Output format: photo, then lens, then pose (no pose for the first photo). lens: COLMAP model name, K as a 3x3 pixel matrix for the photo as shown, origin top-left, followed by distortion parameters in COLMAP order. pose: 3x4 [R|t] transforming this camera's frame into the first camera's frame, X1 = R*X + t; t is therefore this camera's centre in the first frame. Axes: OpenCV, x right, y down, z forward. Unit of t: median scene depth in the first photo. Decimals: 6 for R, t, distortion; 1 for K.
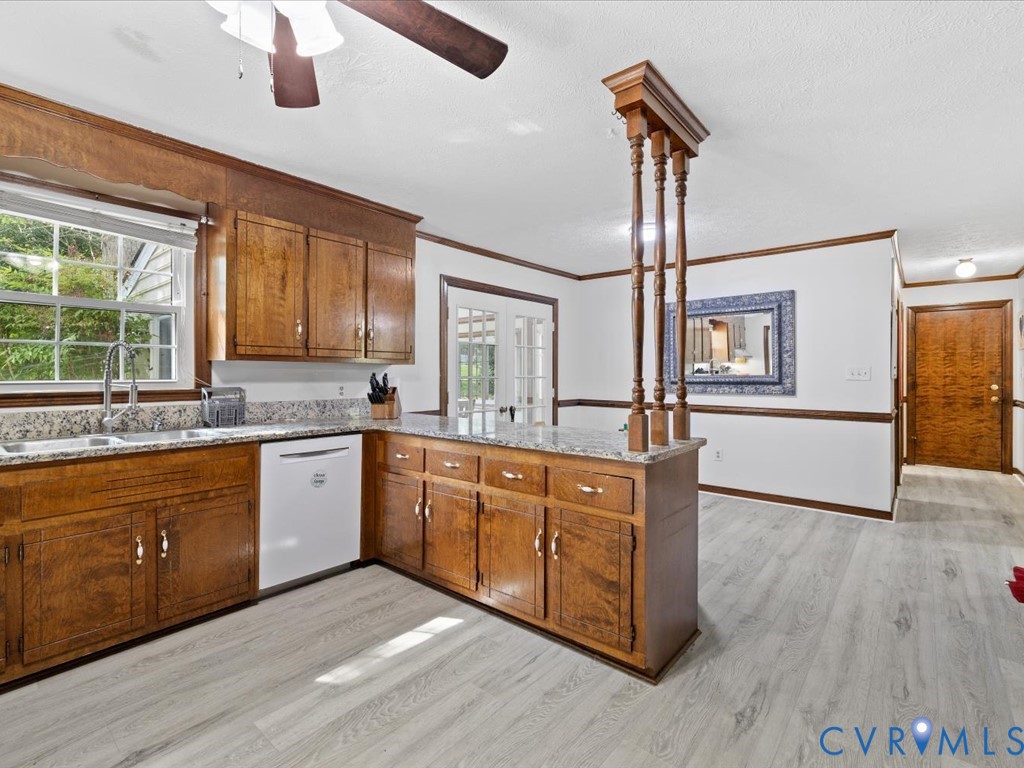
lens RADIAL K [[484.3, 0, 513.8], [0, 484.3, 376.5], [0, 0, 1]] dist [0.001722, 0.000543]
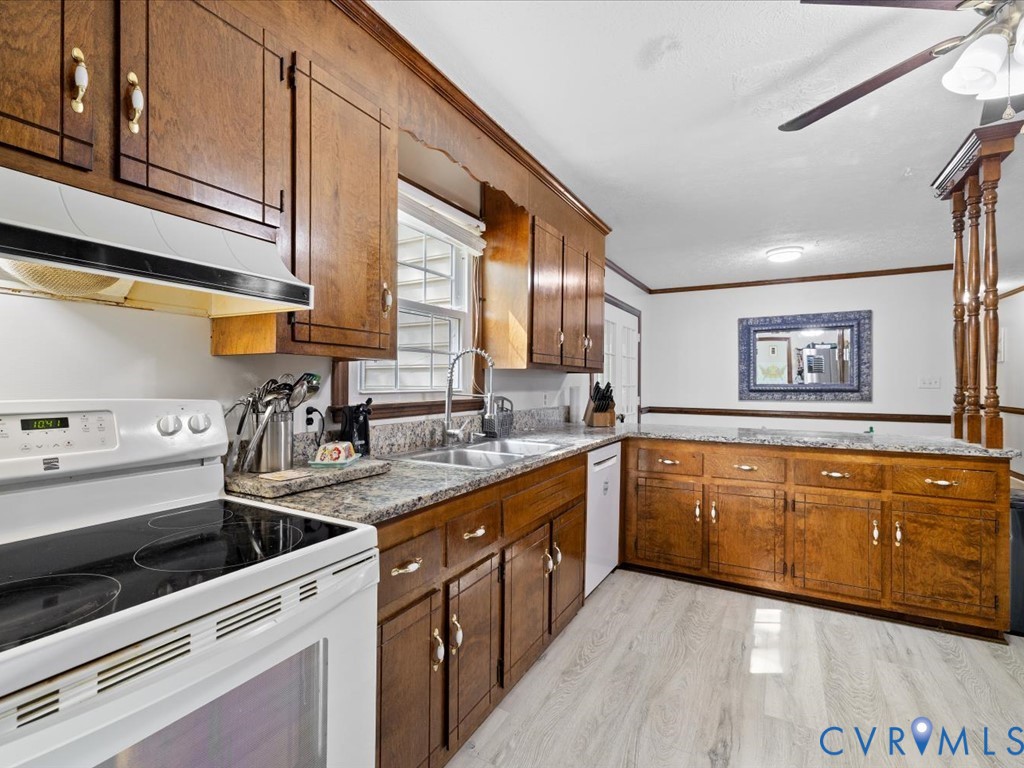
lens RADIAL K [[484.3, 0, 506.5], [0, 484.3, 387.1], [0, 0, 1]] dist [0.001722, 0.000543]
pose [[0.982047, -0.001254, 0.188631, -0.865709], [0.000513, 0.999992, 0.003979, 0.000069], [-0.188634, -0.003811, 0.982040, 0.050701]]
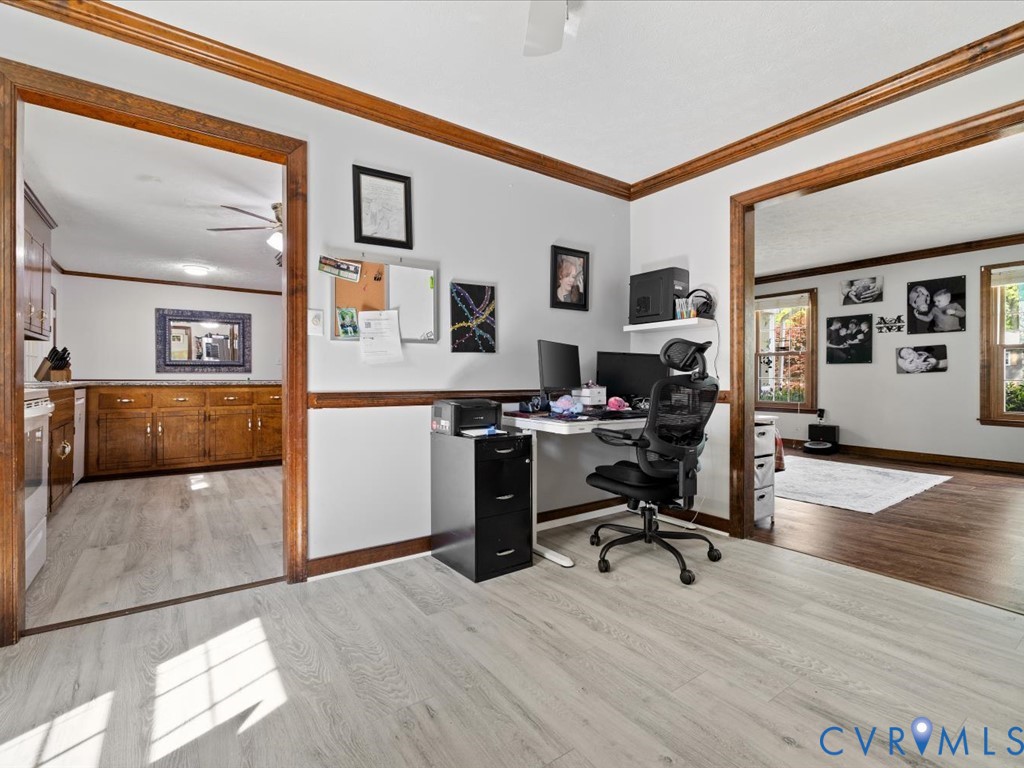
lens RADIAL K [[484.3, 0, 510.0], [0, 484.3, 378.5], [0, 0, 1]] dist [0.001722, 0.000543]
pose [[0.251467, -0.002988, 0.967861, -1.621102], [0.001708, 0.999995, 0.002643, 0.102097], [-0.967864, 0.000989, 0.251471, -0.677547]]
